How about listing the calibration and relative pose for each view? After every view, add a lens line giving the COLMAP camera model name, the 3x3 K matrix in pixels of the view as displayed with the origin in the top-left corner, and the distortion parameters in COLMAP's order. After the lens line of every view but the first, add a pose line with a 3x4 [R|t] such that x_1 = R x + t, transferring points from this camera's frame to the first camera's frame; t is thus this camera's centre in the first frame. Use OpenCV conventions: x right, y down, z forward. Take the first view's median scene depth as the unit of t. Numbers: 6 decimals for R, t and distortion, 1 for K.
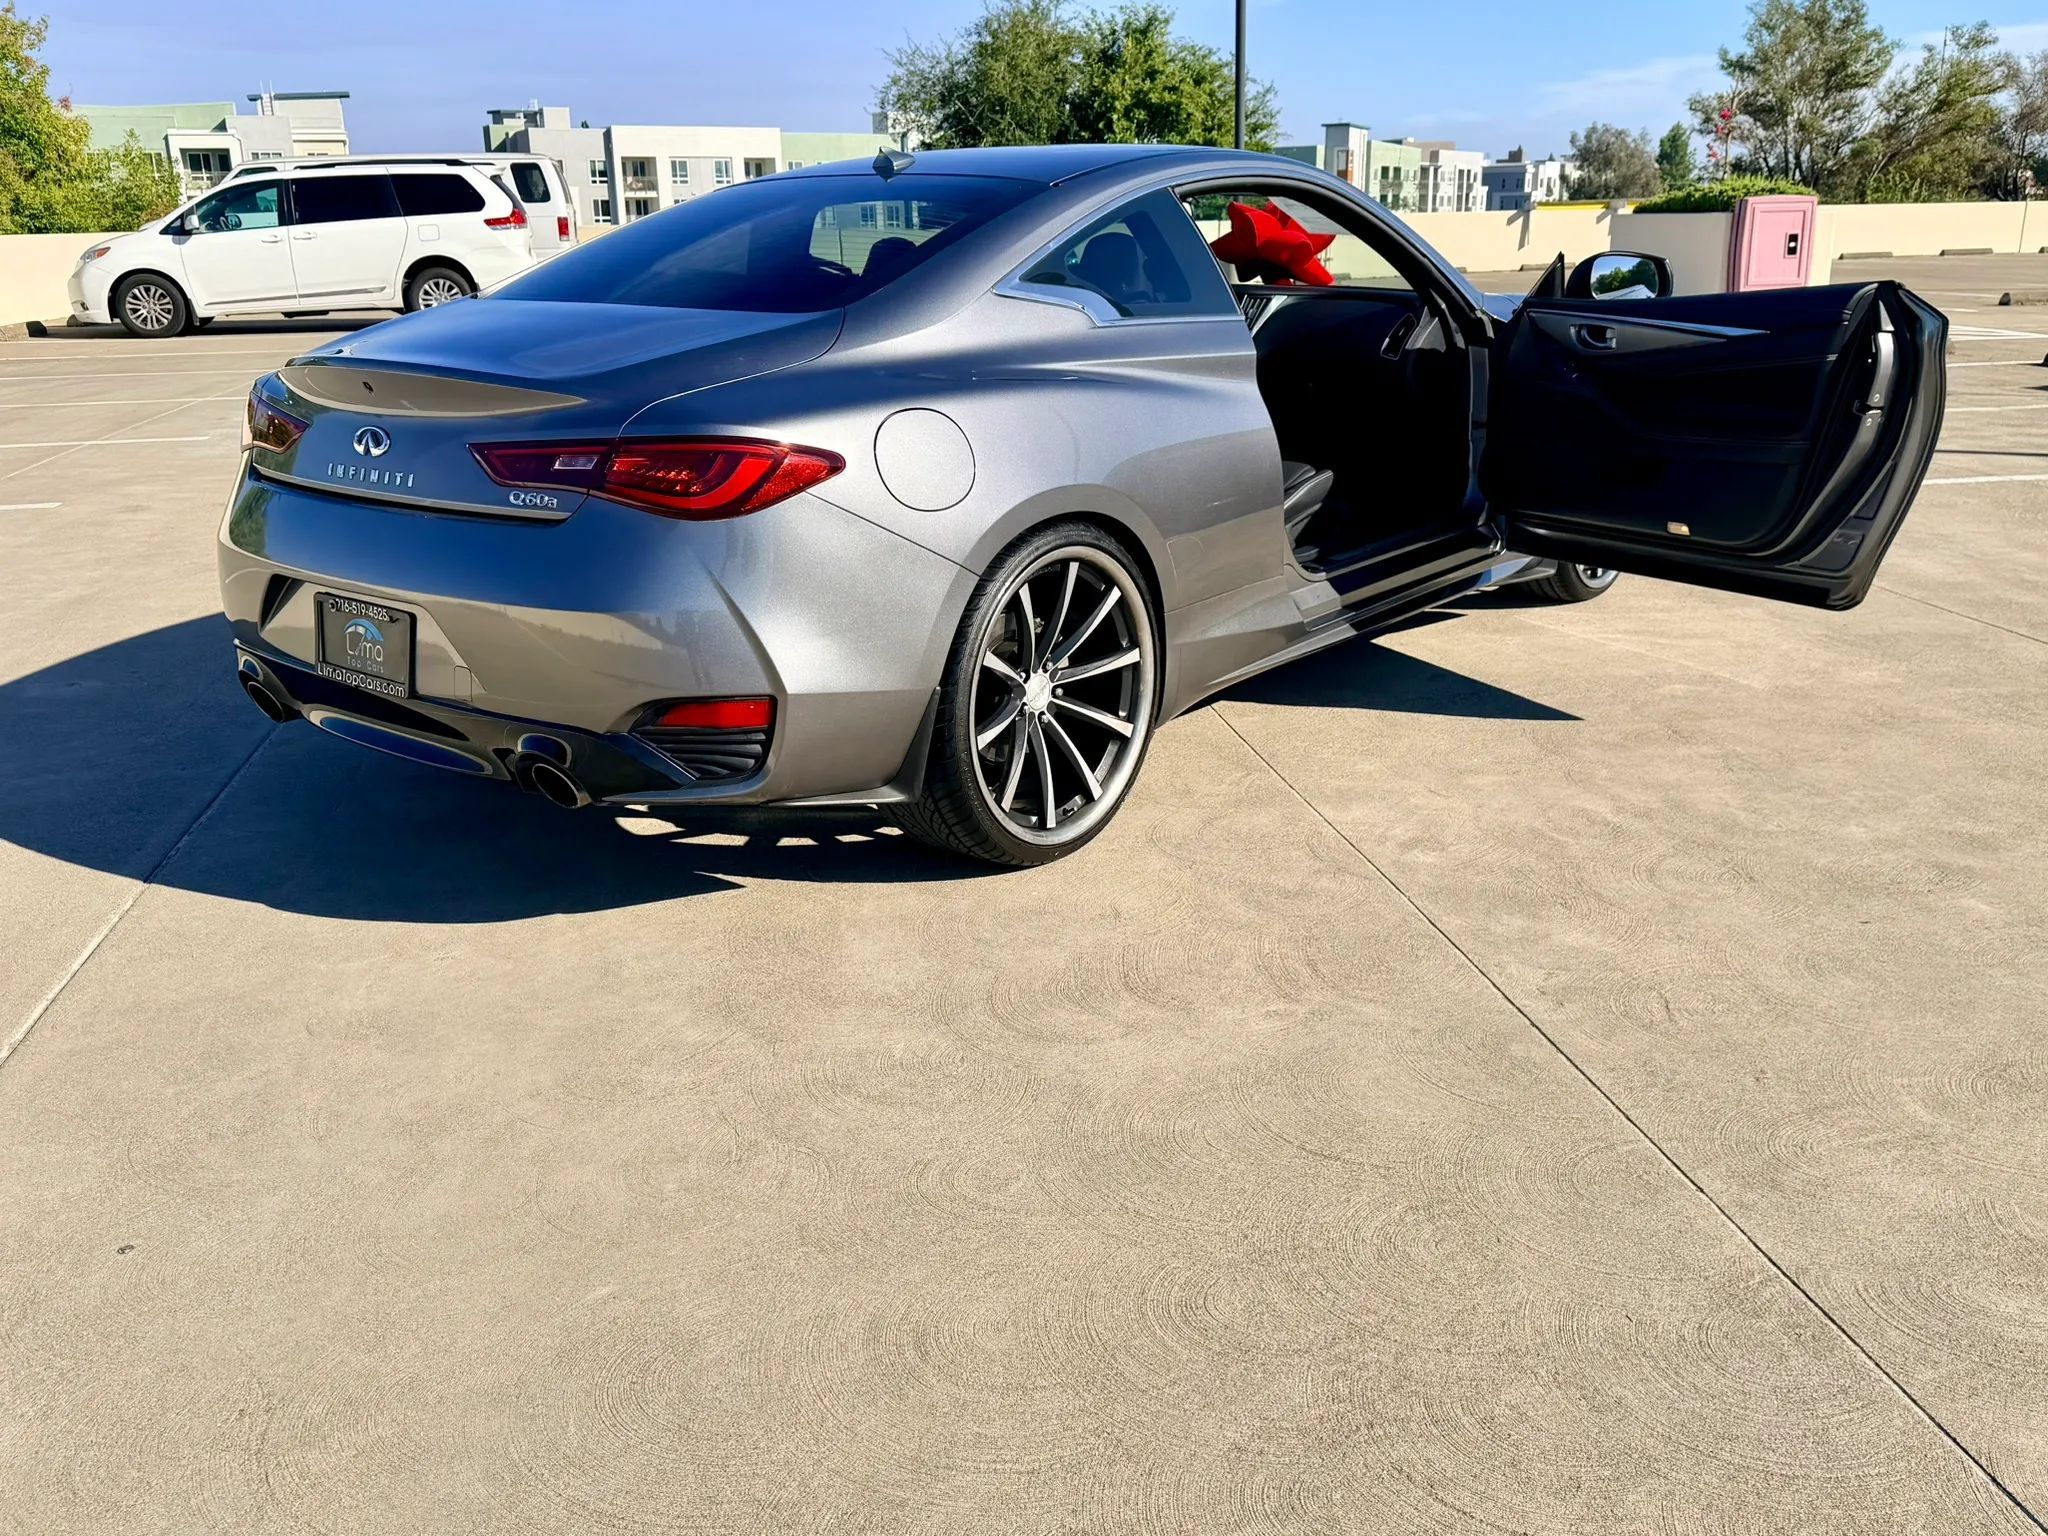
lens RADIAL K [[1719.9, 0, 1068.2], [0, 1719.9, 747.0], [0, 0, 1]] dist [0.086614, -0.132353]
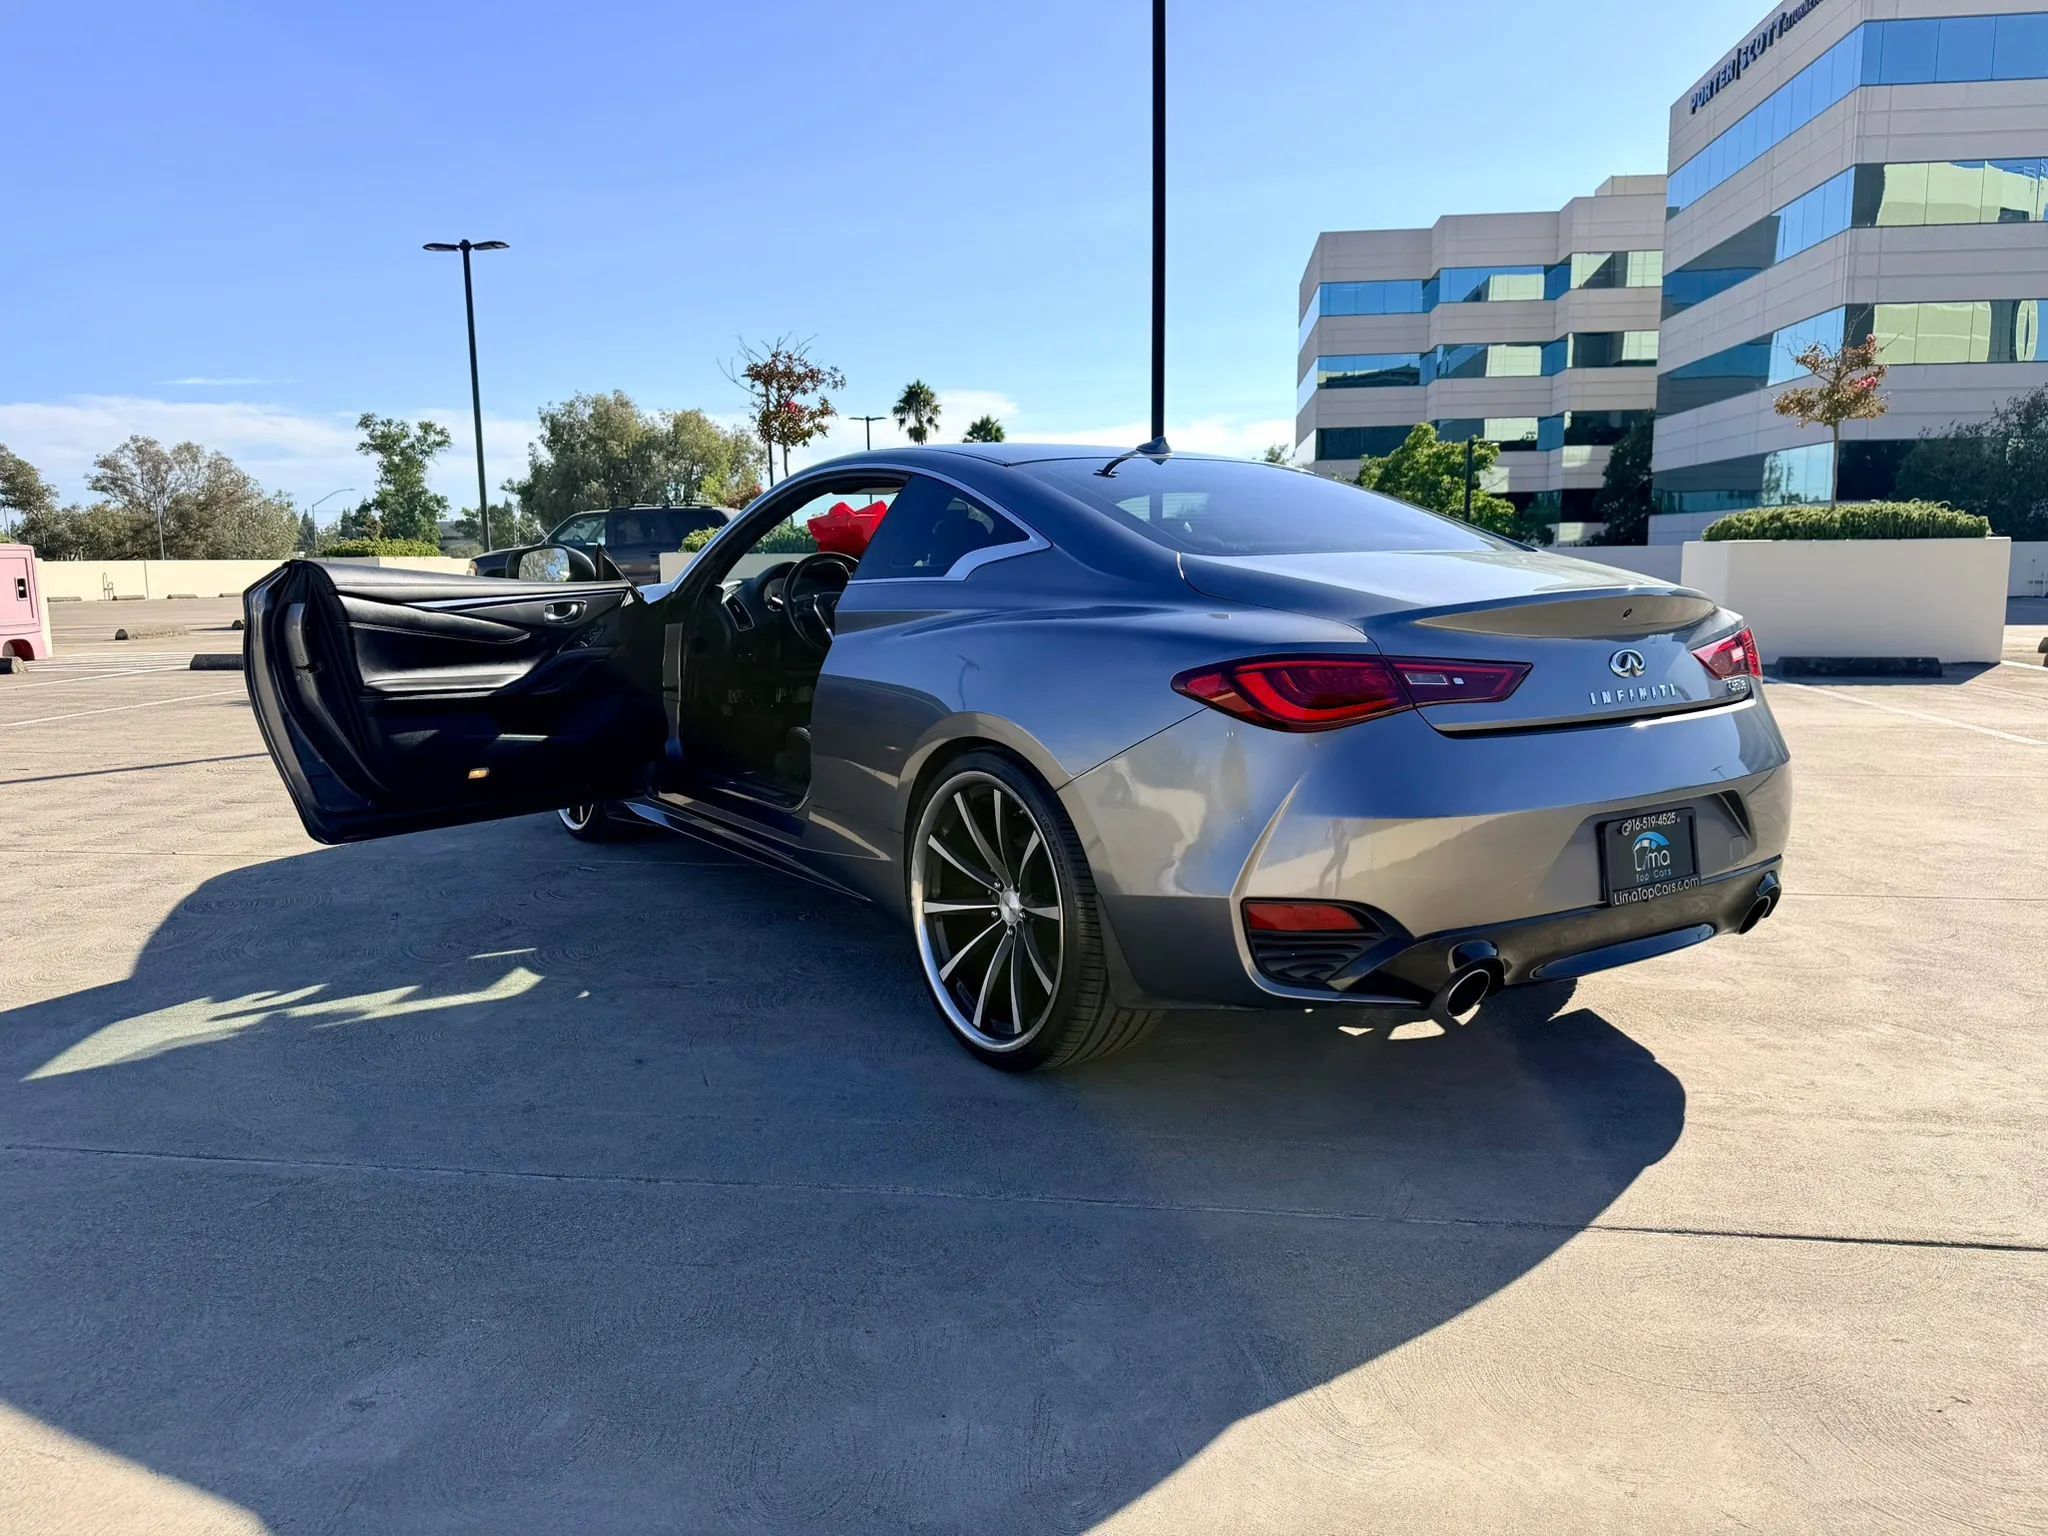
lens RADIAL K [[1412.2, 0, 1026.7], [0, 1412.2, 768.5], [0, 0, 1]] dist [0.062371, -0.084304]
pose [[0.305460, -0.131076, 0.943140, -1.161326], [0.285248, 0.957589, 0.040699, -0.220565], [-0.908476, 0.256597, 0.329894, 0.922736]]
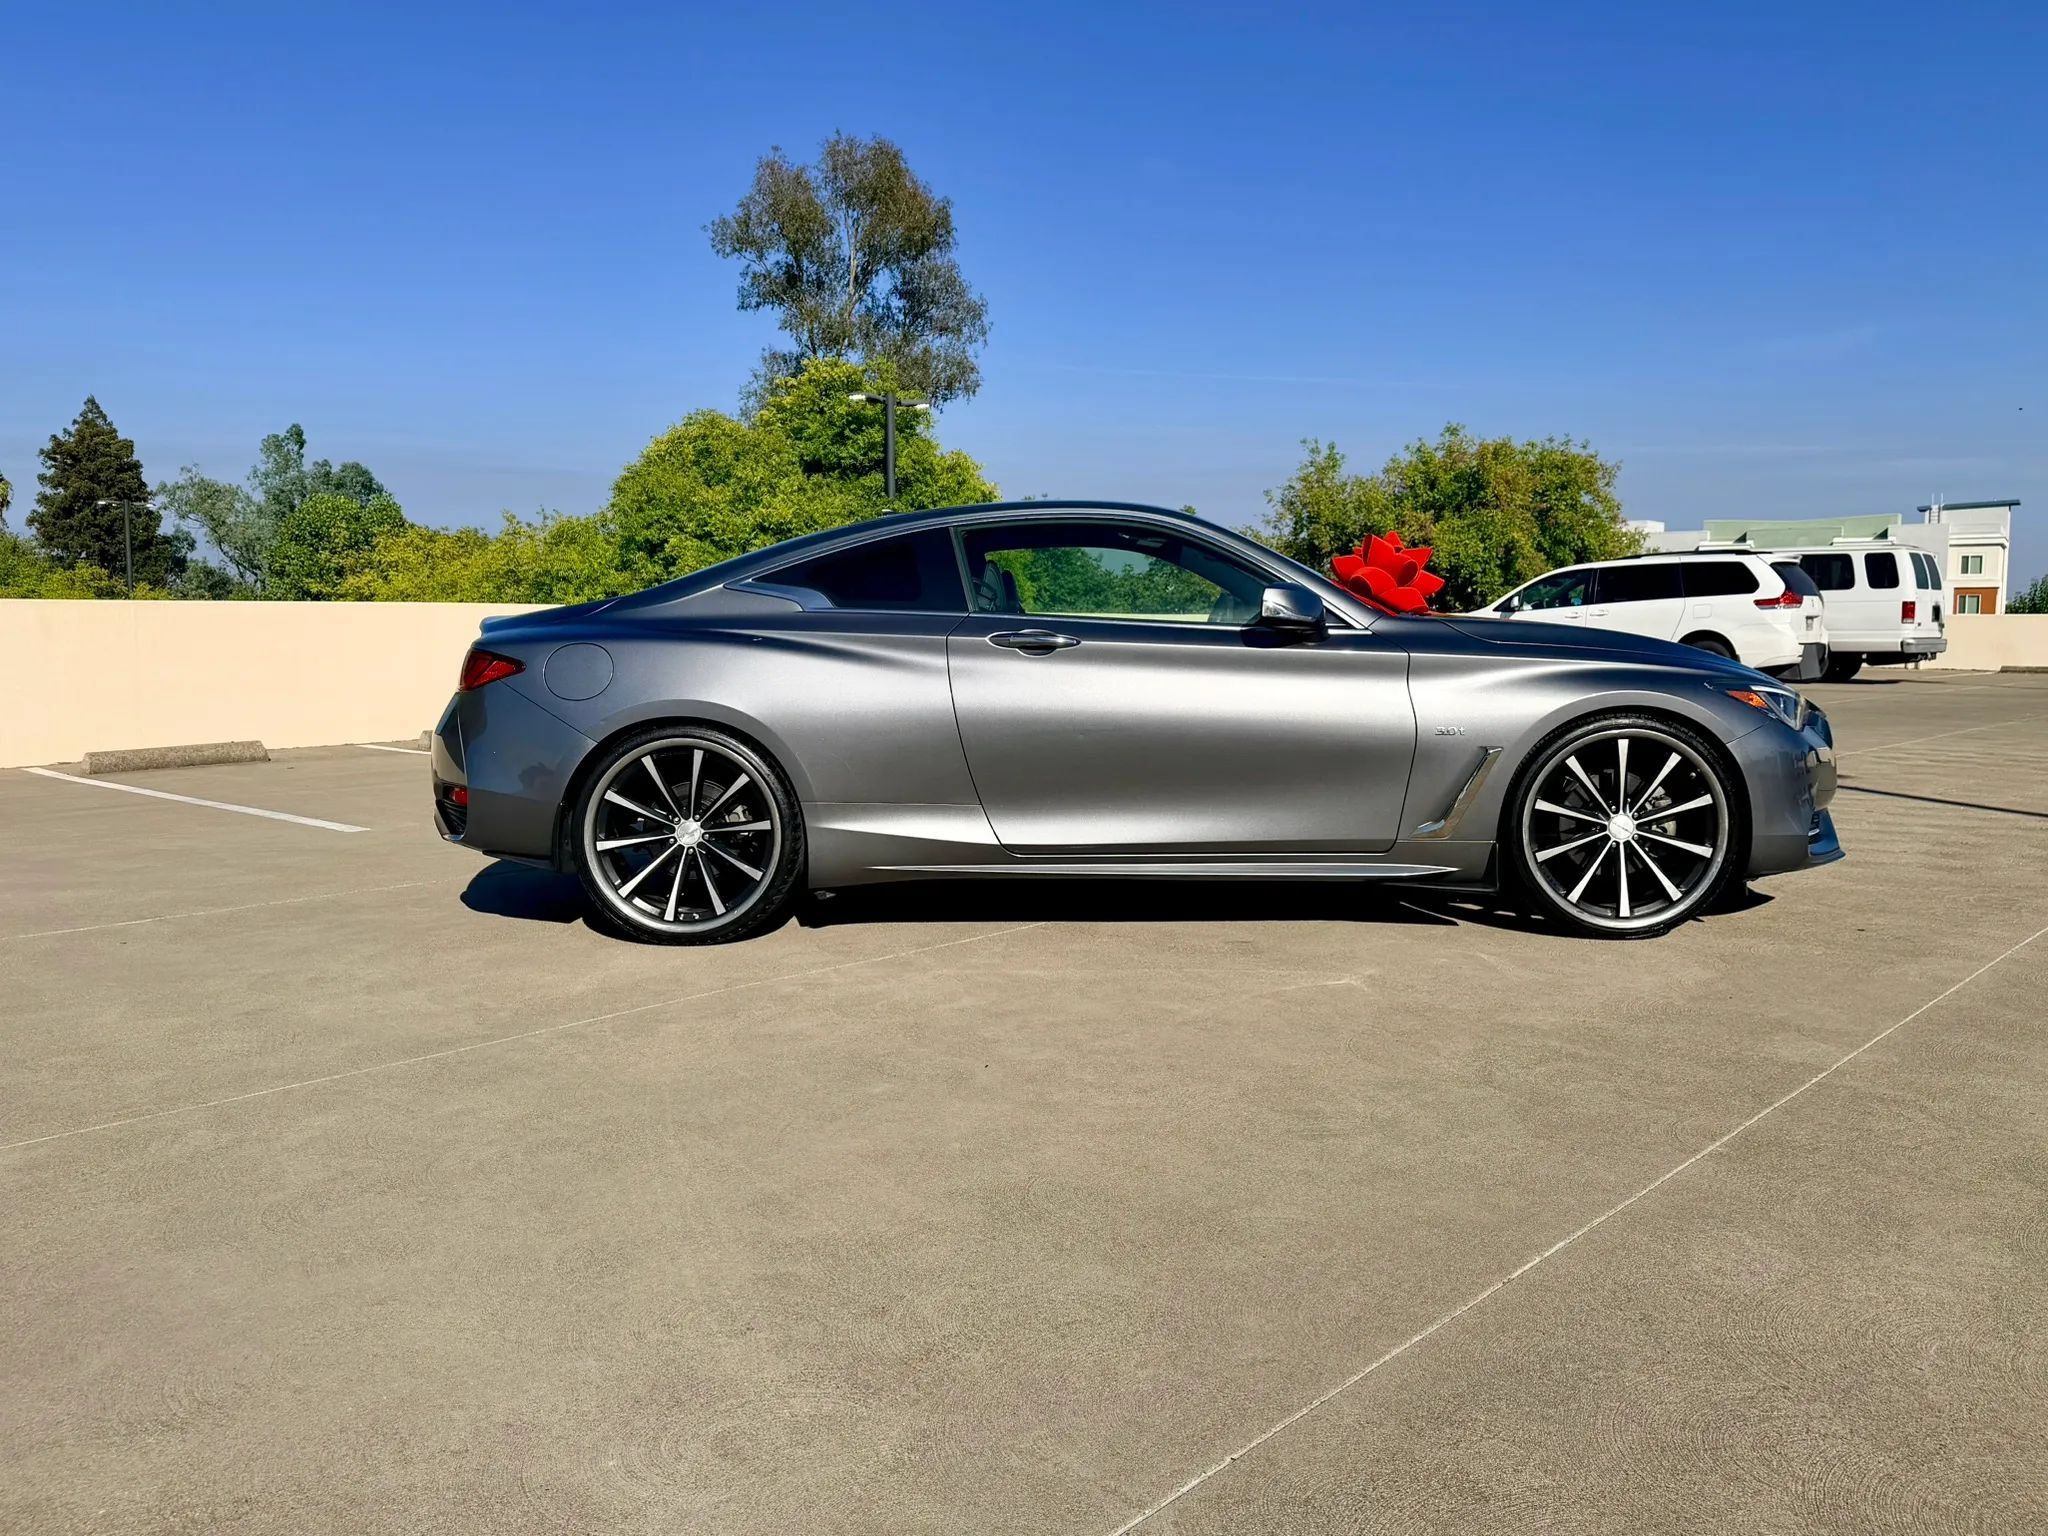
lens RADIAL K [[1582.6, 0, 1024.0], [0, 1582.6, 768.0], [0, 0, 1]] dist [0.065841, -0.099149]
pose [[0.581467, 0.084965, -0.809121, 1.292826], [-0.244029, 0.966954, -0.073830, -0.059368], [0.776109, 0.240378, 0.582986, 0.396571]]
